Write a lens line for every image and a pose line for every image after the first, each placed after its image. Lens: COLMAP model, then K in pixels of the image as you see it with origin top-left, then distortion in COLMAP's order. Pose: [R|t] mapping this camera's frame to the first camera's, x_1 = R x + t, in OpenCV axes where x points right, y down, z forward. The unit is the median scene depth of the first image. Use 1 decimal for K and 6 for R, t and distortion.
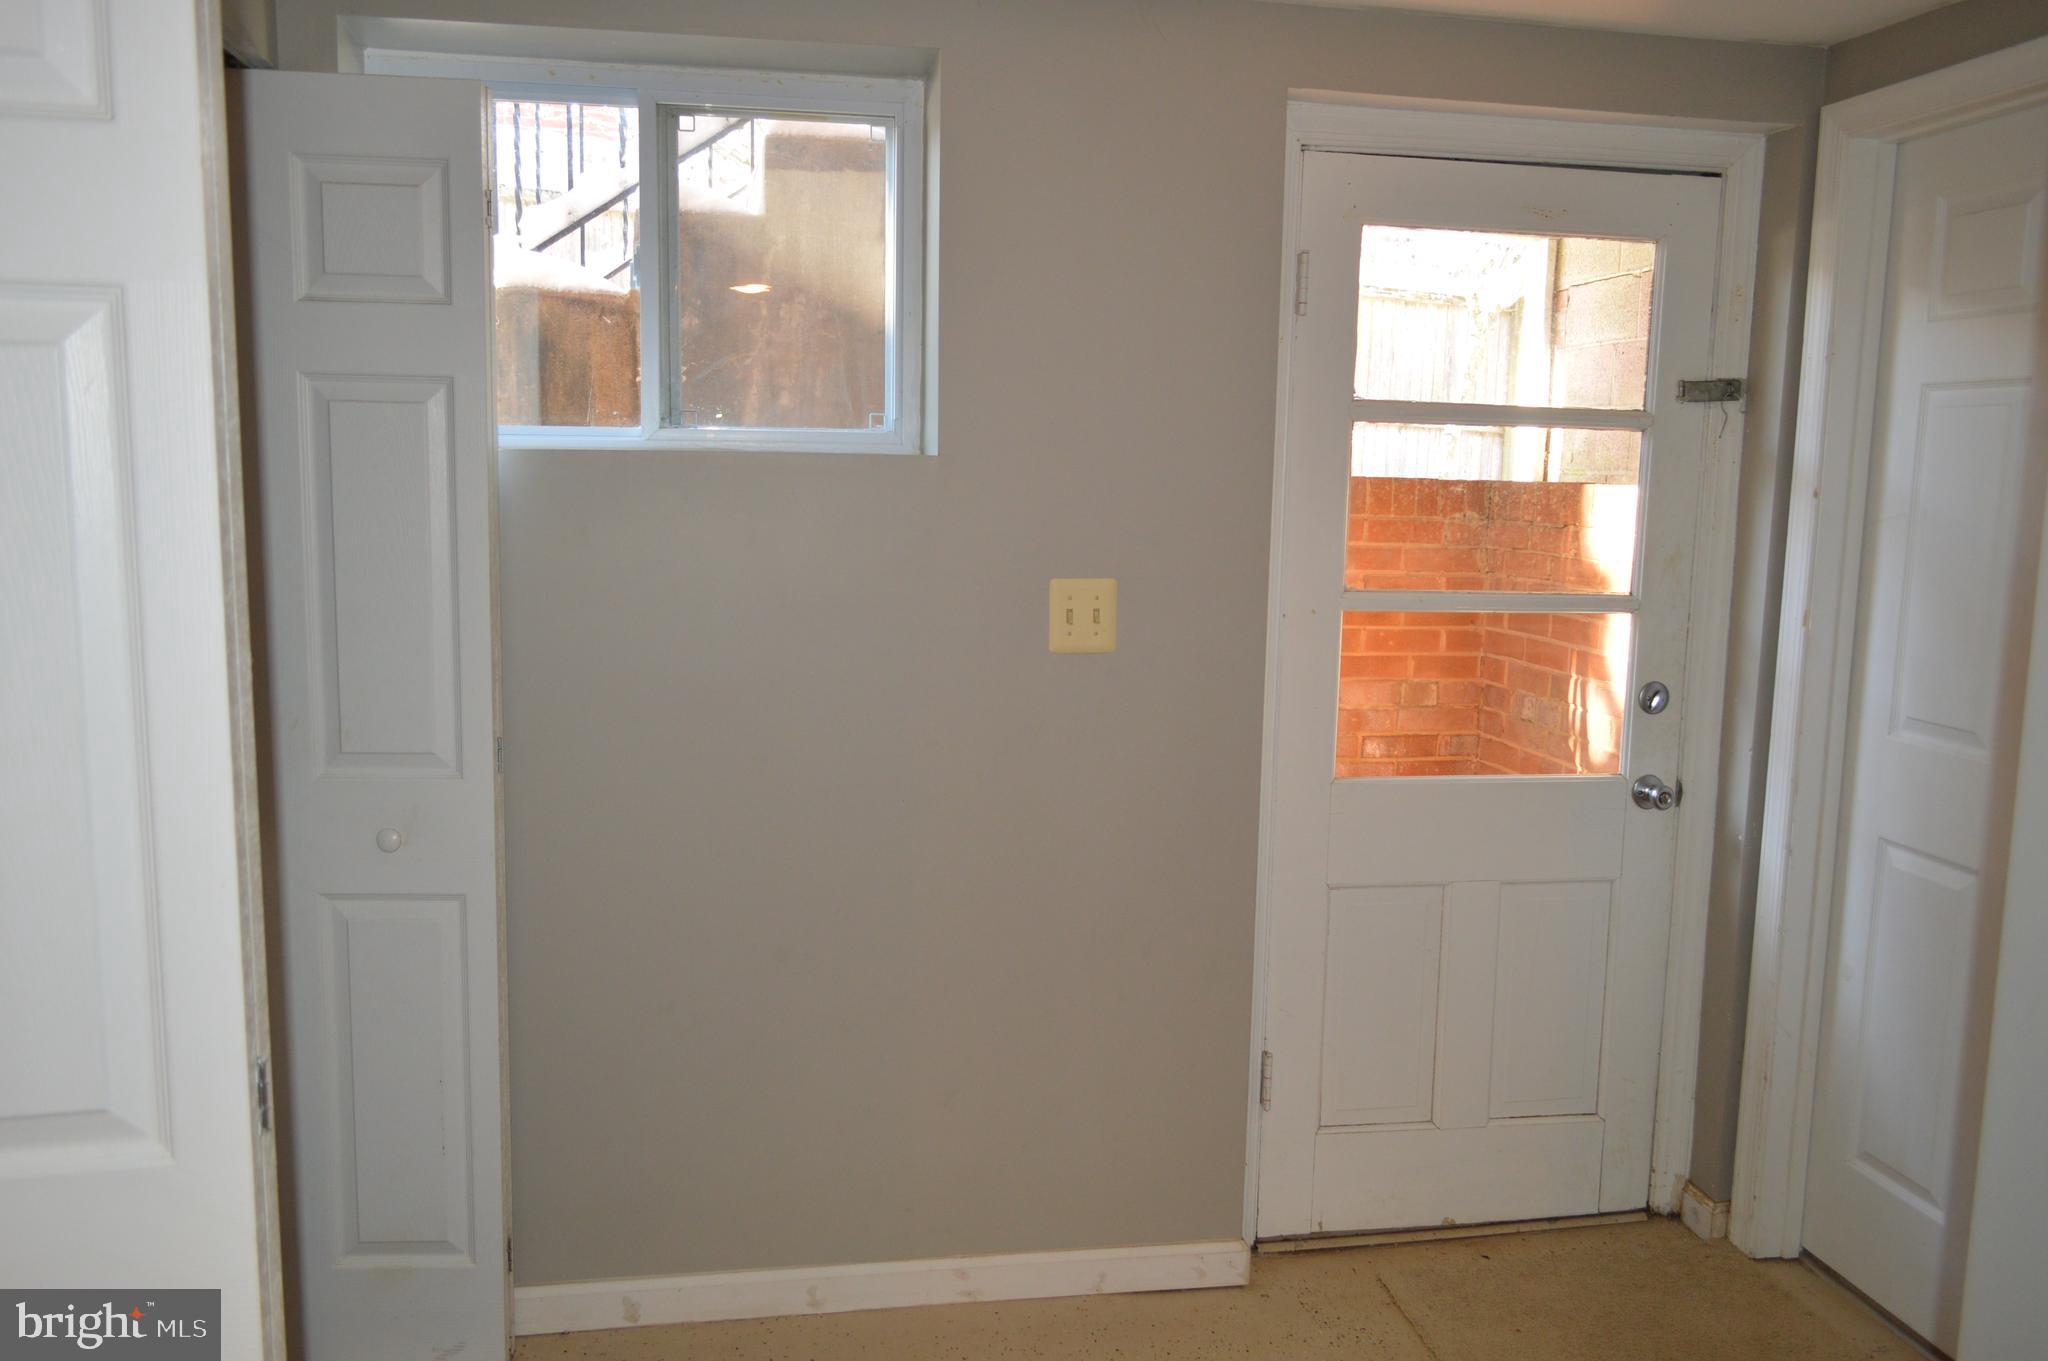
lens RADIAL K [[1625.2, 0, 1030.7], [0, 1625.2, 673.0], [0, 0, 1]] dist [-0.014715, 0.012083]
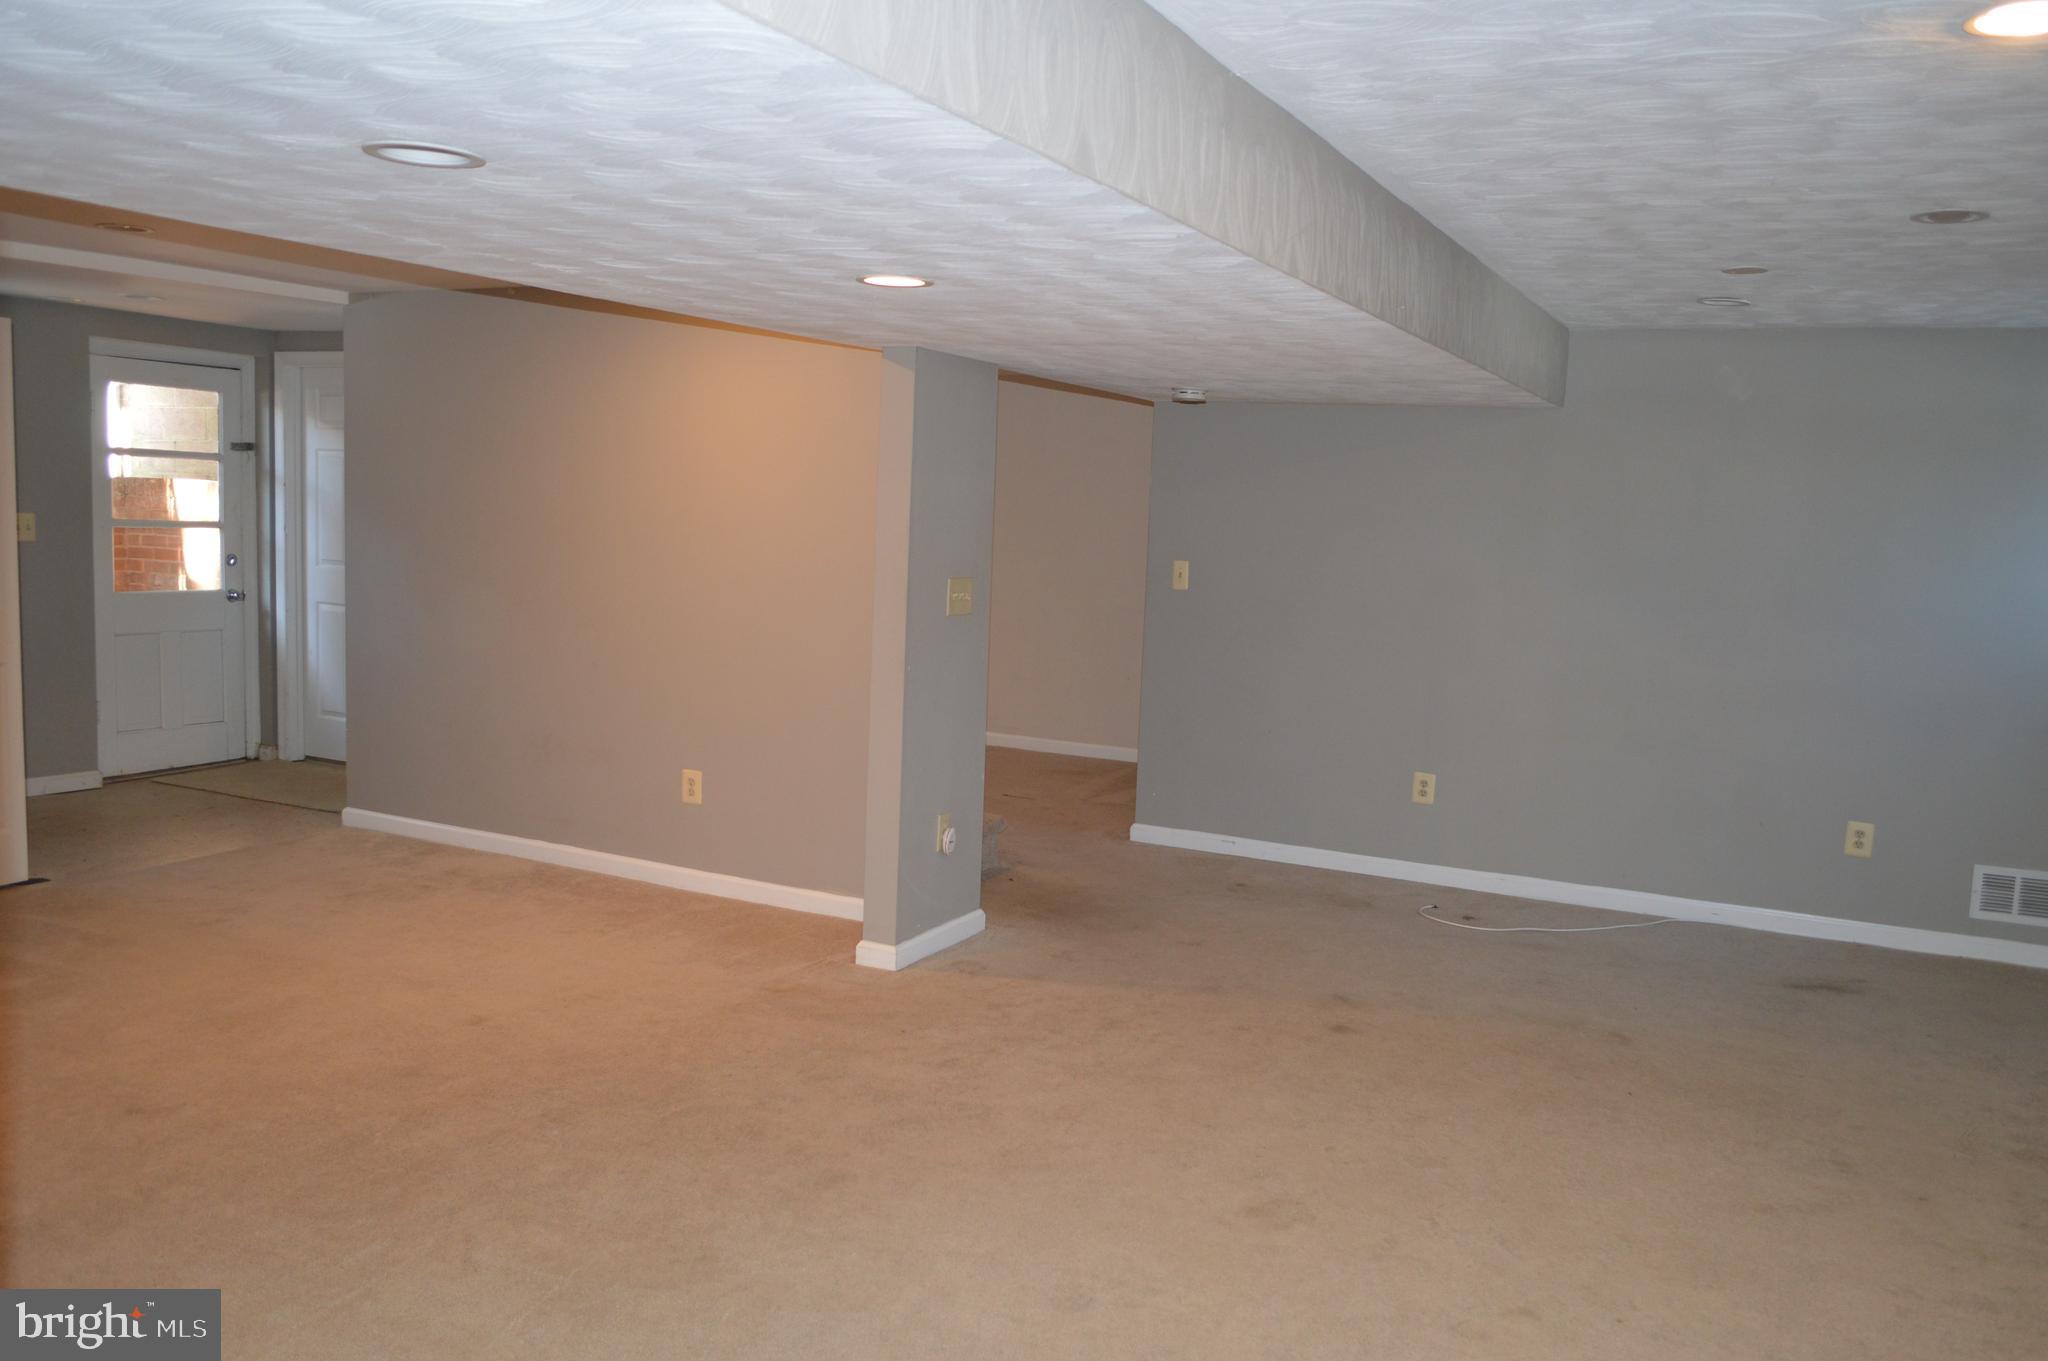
lens RADIAL K [[1625.2, 0, 1027.7], [0, 1625.2, 673.1], [0, 0, 1]] dist [-0.014715, 0.012083]
pose [[0.607012, -0.083417, 0.790303, -0.975587], [0.079172, 0.995876, 0.044305, 0.192046], [-0.790739, 0.035676, 0.611113, -1.718364]]
